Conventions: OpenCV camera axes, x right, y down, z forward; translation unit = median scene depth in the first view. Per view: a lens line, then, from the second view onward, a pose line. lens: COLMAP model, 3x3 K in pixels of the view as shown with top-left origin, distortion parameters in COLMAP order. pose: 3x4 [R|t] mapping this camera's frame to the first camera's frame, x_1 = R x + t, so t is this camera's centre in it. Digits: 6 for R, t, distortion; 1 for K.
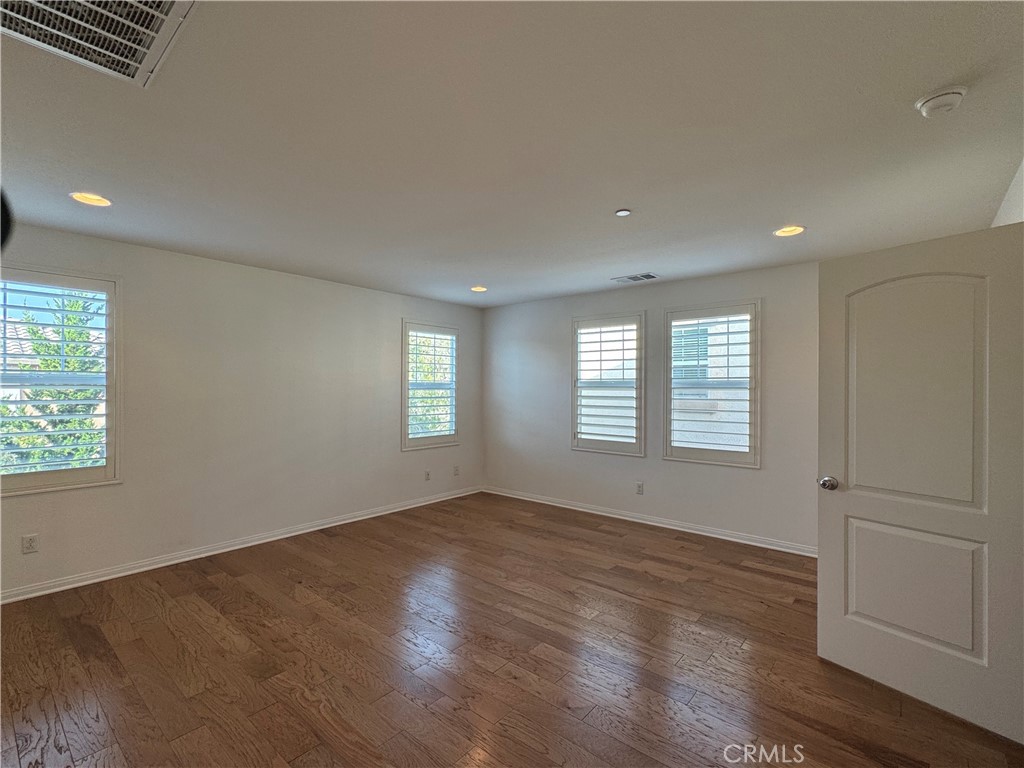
lens RADIAL K [[474.7, 0, 514.8], [0, 474.7, 389.4], [0, 0, 1]] dist [-0.002341, -0.000047]
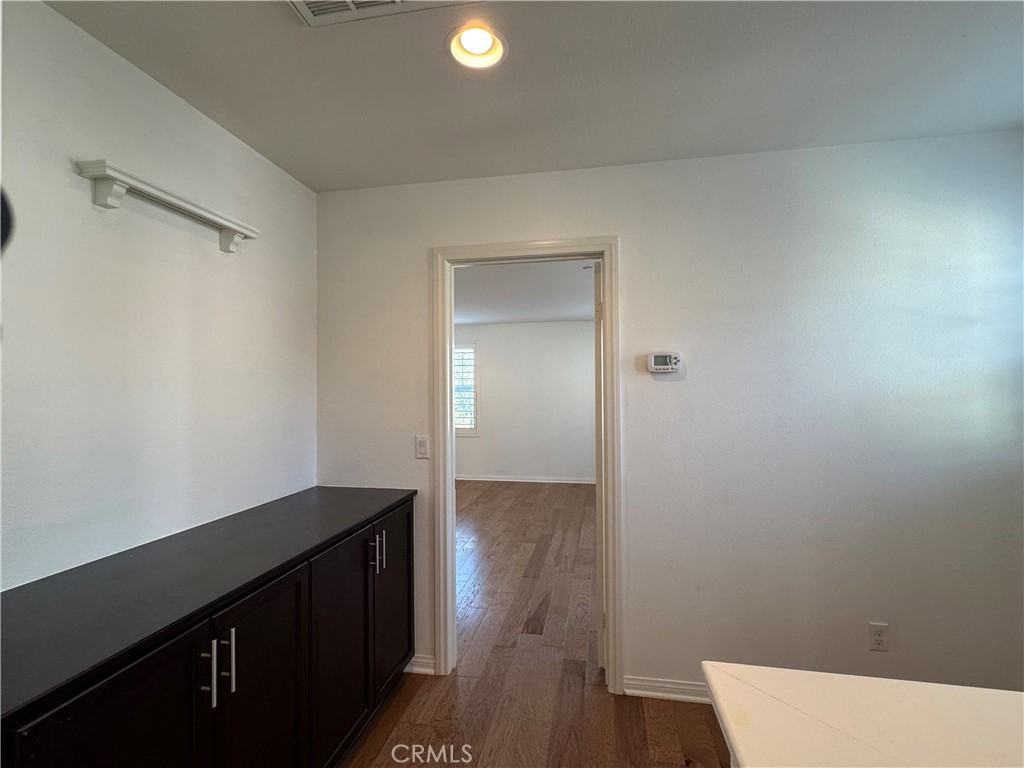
lens RADIAL K [[474.7, 0, 514.3], [0, 474.7, 388.6], [0, 0, 1]] dist [-0.002341, -0.000047]
pose [[0.494721, -0.014040, -0.868938, 1.114987], [0.006923, 0.999901, -0.012215, 0.007771], [0.869024, 0.000027, 0.494770, 0.085780]]
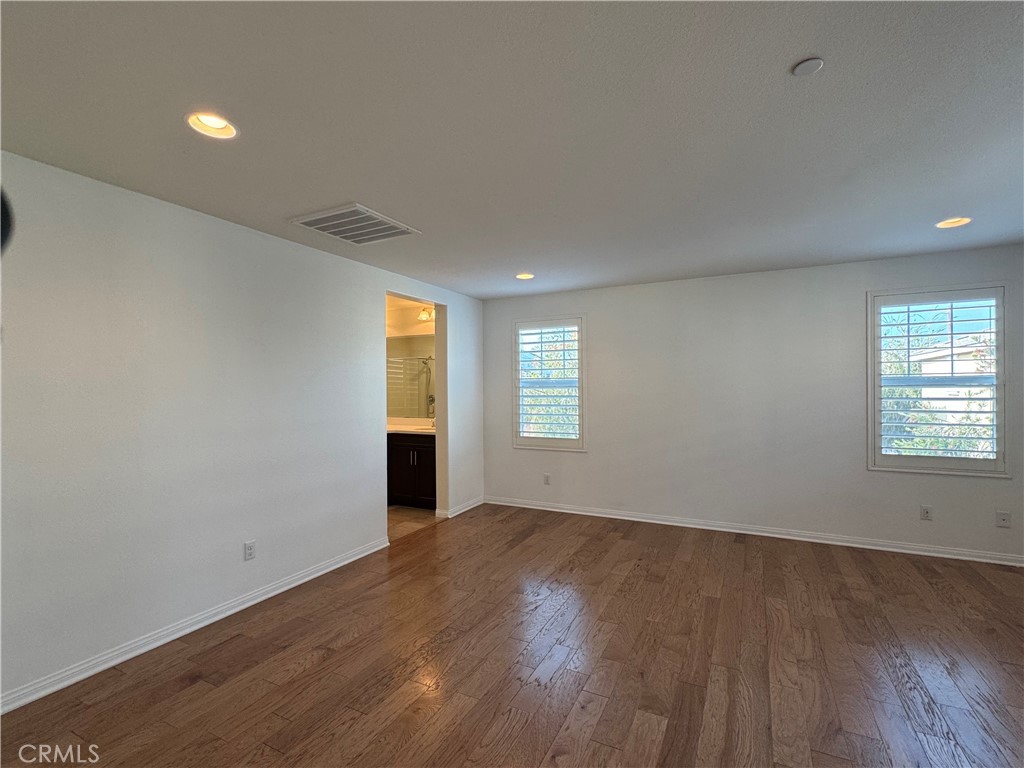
lens RADIAL K [[474.7, 0, 508.7], [0, 474.7, 383.9], [0, 0, 1]] dist [-0.002341, -0.000047]
pose [[0.220249, -0.012675, -0.975361, 0.574439], [0.005825, 0.999915, -0.011679, 0.000402], [0.975426, -0.003110, 0.220304, 0.440970]]
